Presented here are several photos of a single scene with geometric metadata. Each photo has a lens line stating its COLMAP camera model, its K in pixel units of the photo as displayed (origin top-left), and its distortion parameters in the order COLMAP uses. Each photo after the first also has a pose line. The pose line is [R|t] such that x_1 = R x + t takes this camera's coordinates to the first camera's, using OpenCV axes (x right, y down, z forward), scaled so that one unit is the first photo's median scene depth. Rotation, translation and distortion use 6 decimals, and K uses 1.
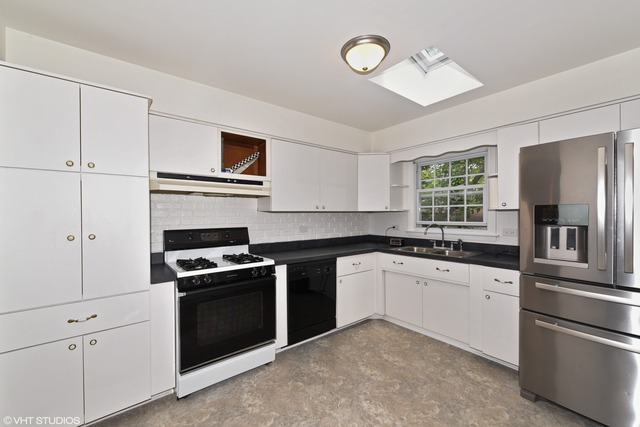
lens RADIAL K [[258.4, 0, 323.9], [0, 258.4, 216.3], [0, 0, 1]] dist [-0.017541, -0.000134]
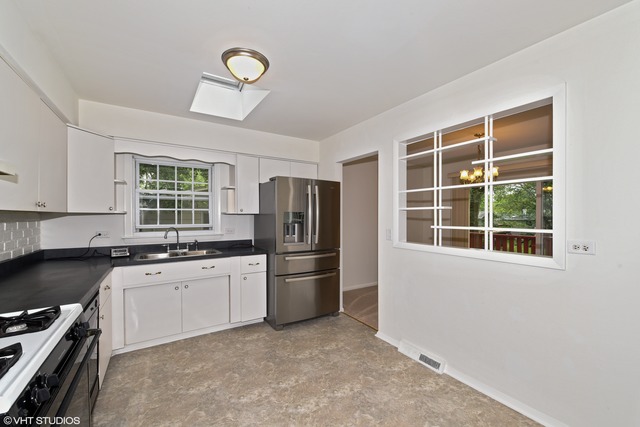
lens RADIAL K [[258.4, 0, 319.6], [0, 258.4, 216.9], [0, 0, 1]] dist [-0.017541, -0.000134]
pose [[0.095274, 0.004133, 0.995442, -0.551978], [0.005453, 0.999974, -0.004674, -0.002389], [-0.995436, 0.005874, 0.095249, 0.384414]]
